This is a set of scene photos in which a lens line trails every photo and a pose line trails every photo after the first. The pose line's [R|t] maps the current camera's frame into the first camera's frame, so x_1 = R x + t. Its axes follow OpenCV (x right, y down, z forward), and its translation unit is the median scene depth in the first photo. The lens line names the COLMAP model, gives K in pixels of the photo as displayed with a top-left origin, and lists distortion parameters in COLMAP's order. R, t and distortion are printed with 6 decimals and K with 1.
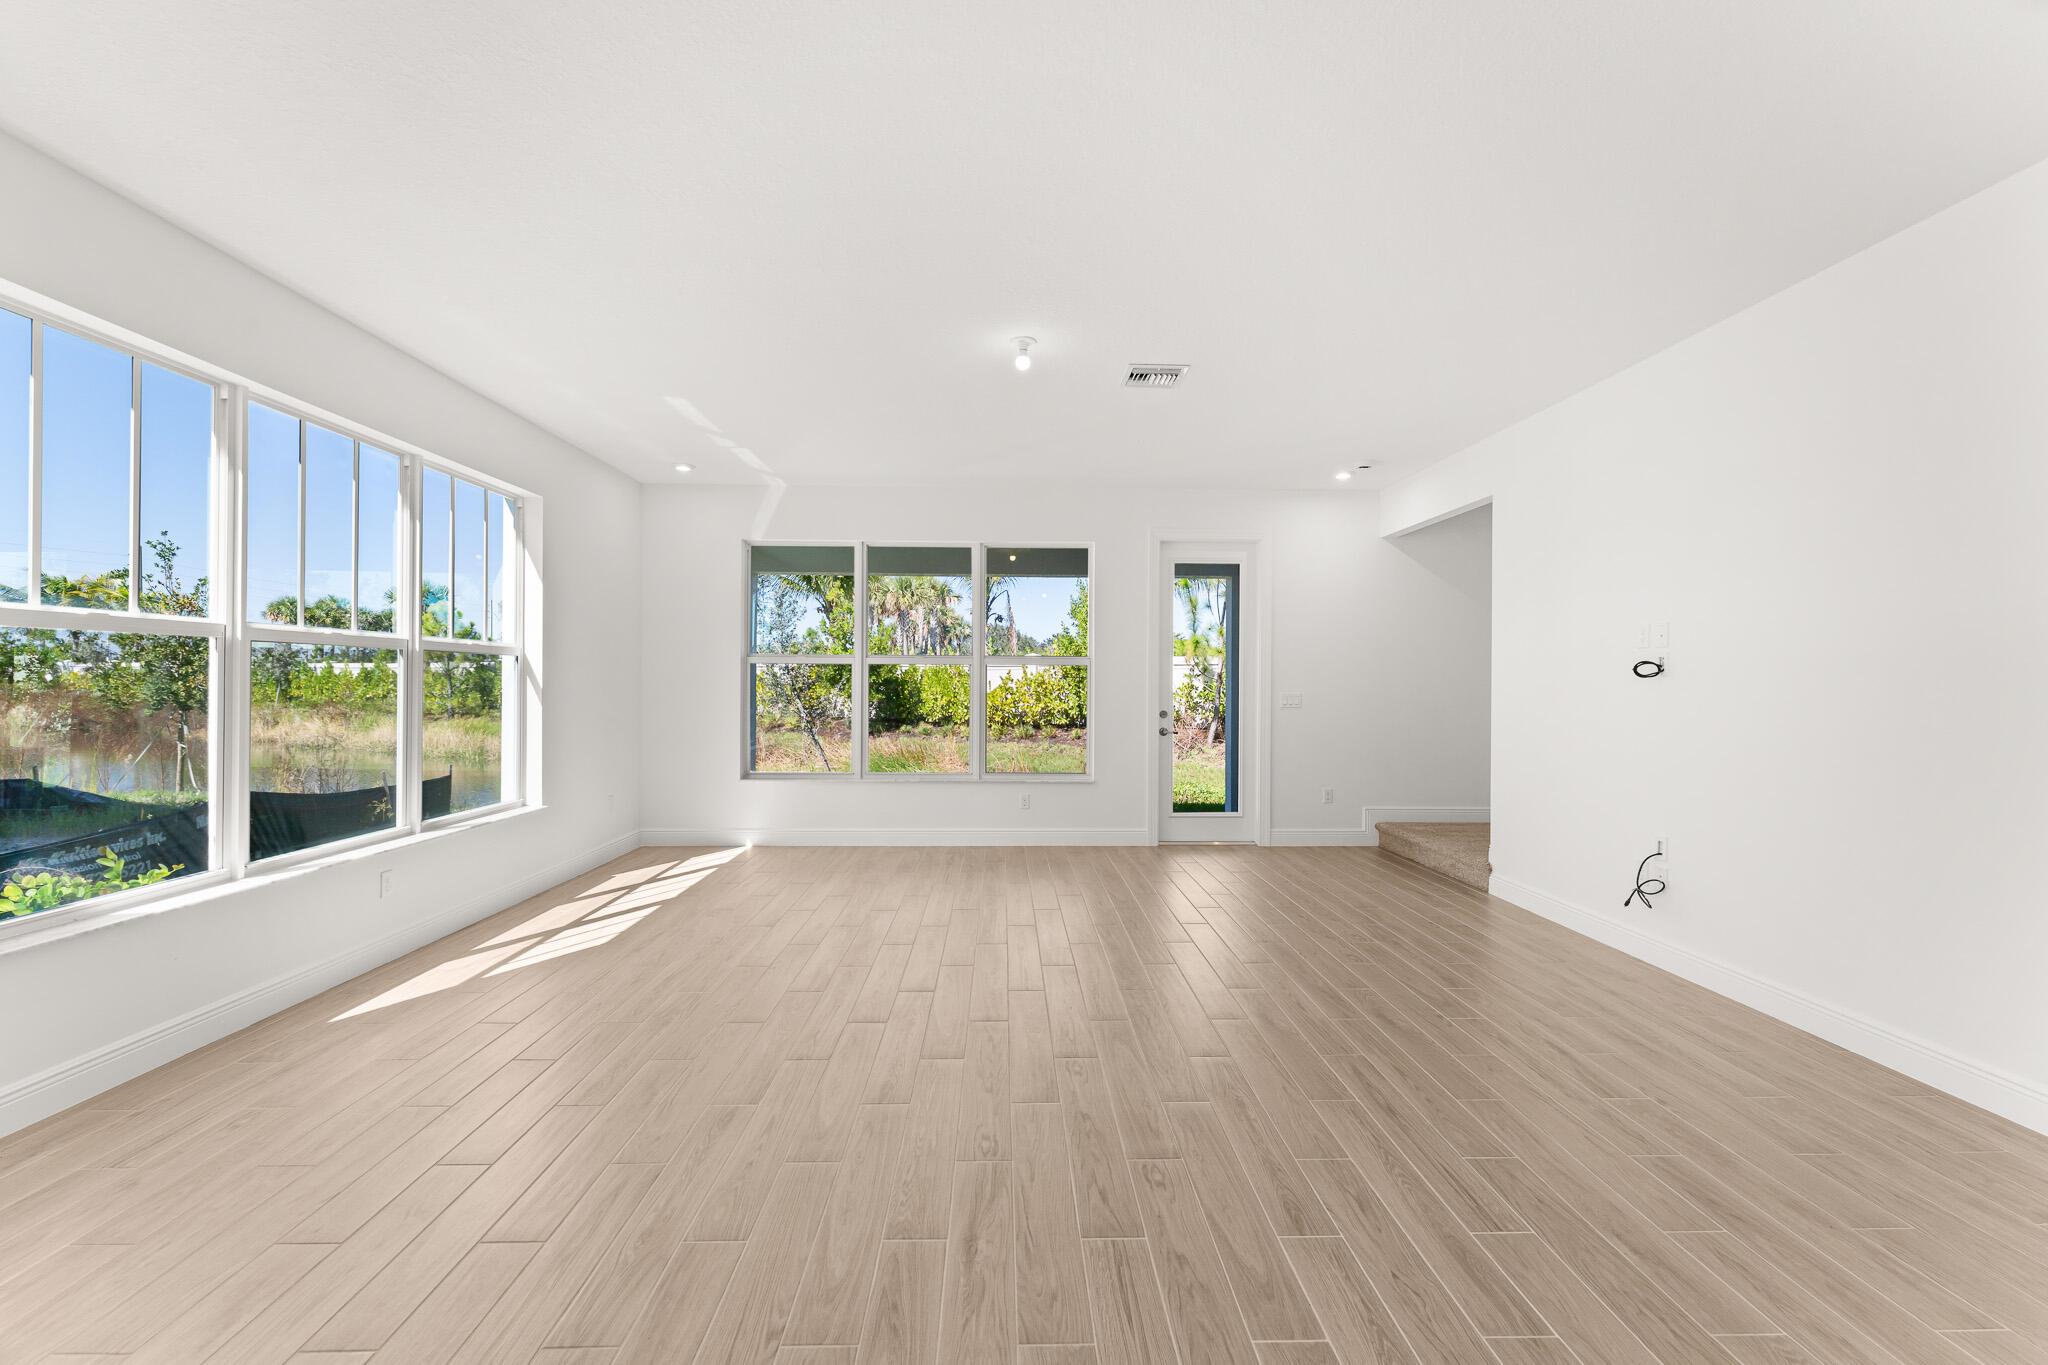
lens RADIAL K [[831.1, 0, 1026.4], [0, 831.1, 684.3], [0, 0, 1]] dist [-0.002983, -0.000837]
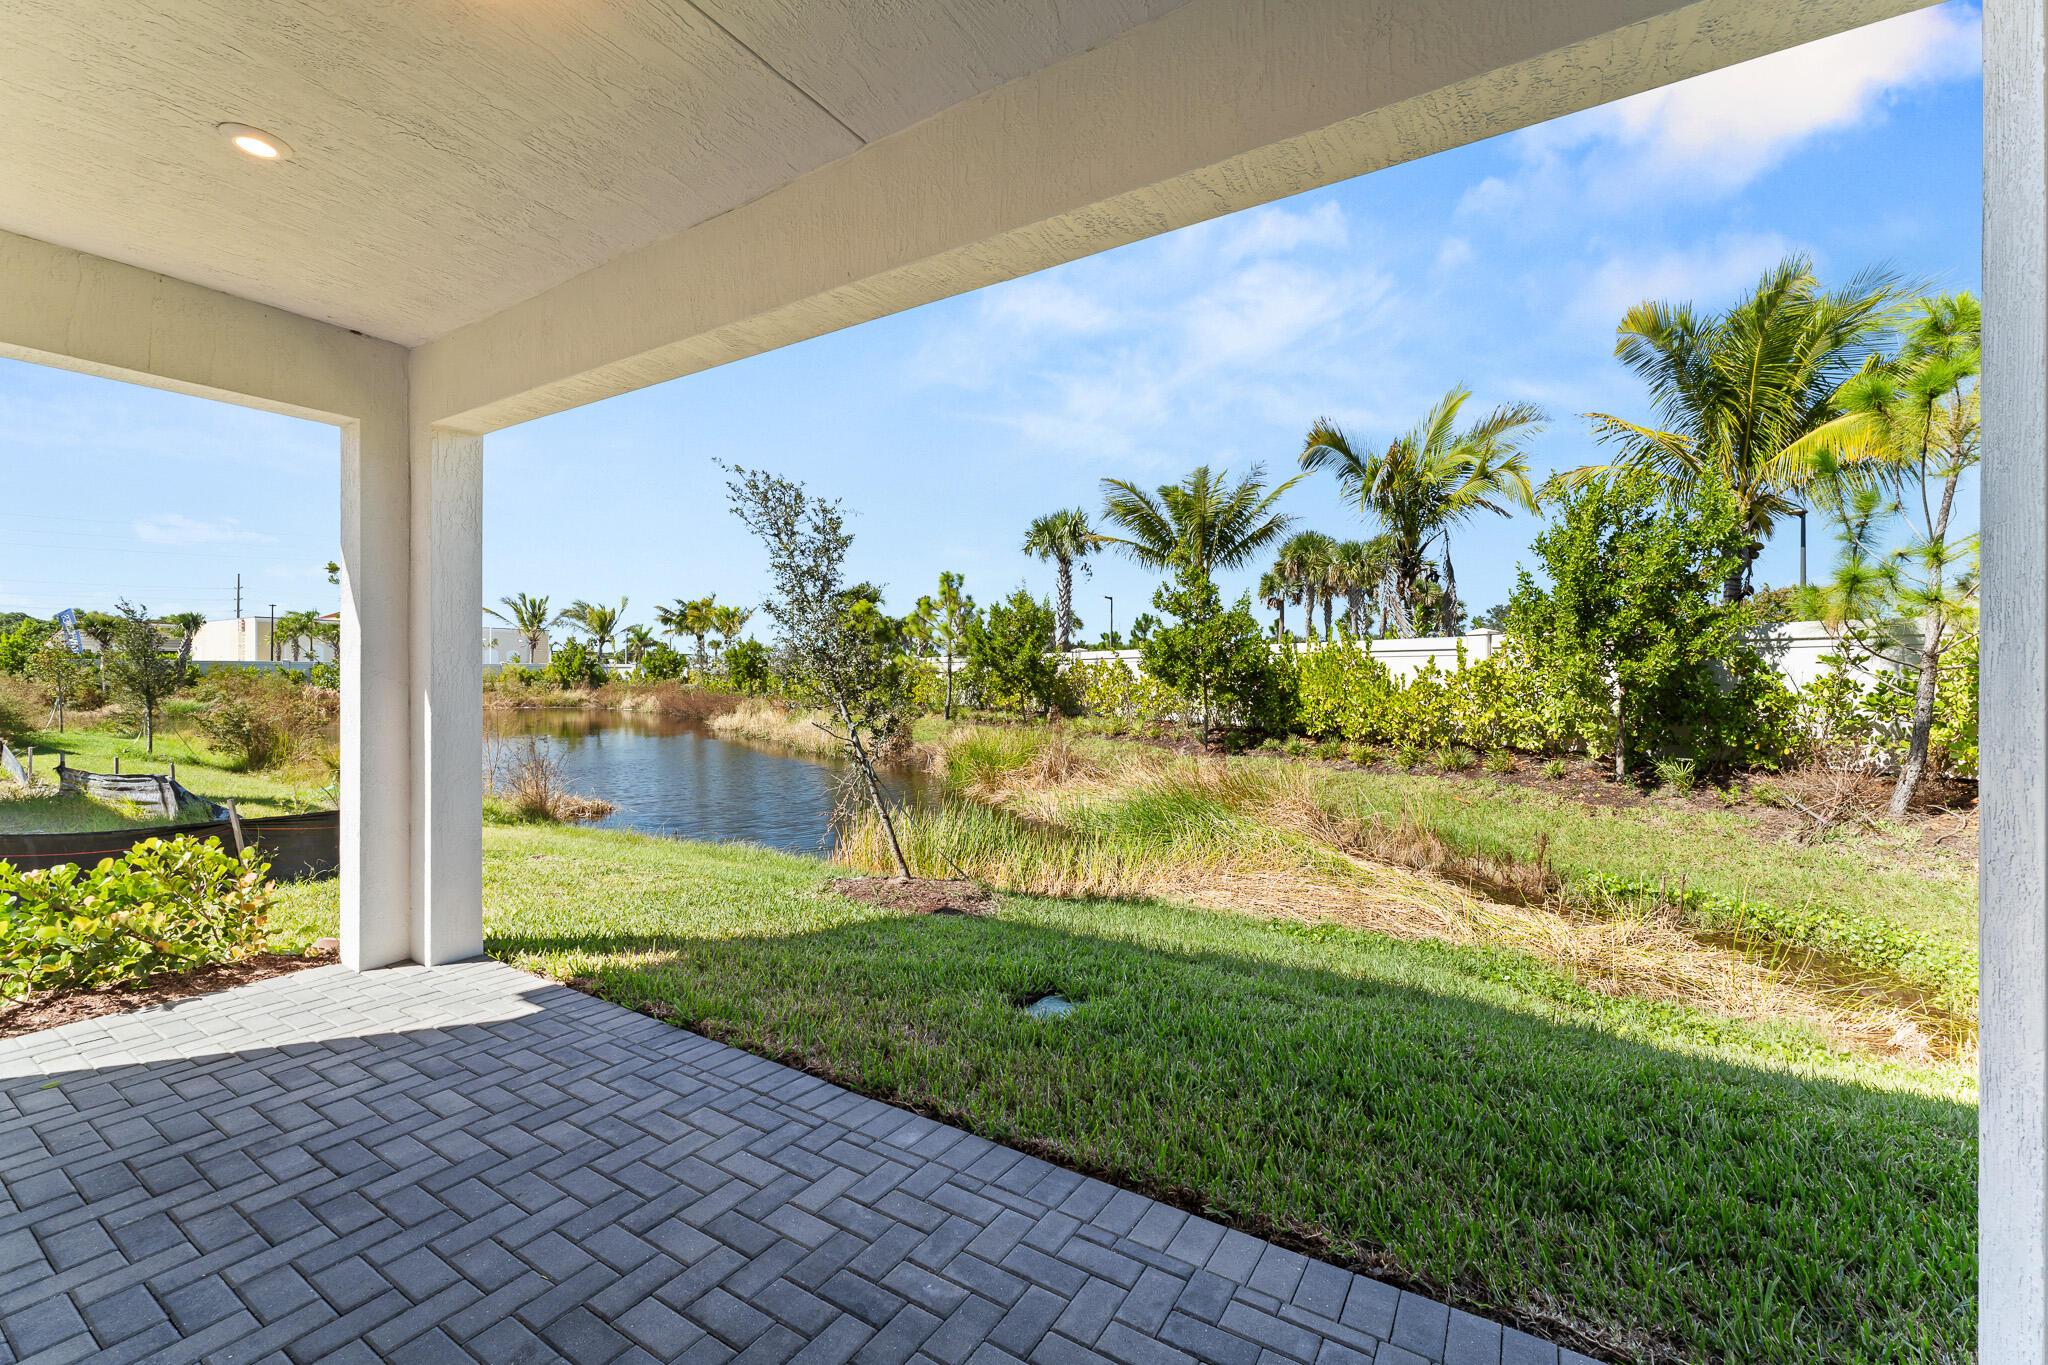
lens RADIAL K [[831.1, 0, 1013.5], [0, 831.1, 677.2], [0, 0, 1]] dist [-0.002983, -0.000837]
pose [[0.823799, -0.002186, -0.566878, 0.073150], [-0.000471, 0.999990, -0.004541, 0.001271], [0.566882, 0.004007, 0.823789, 0.327905]]
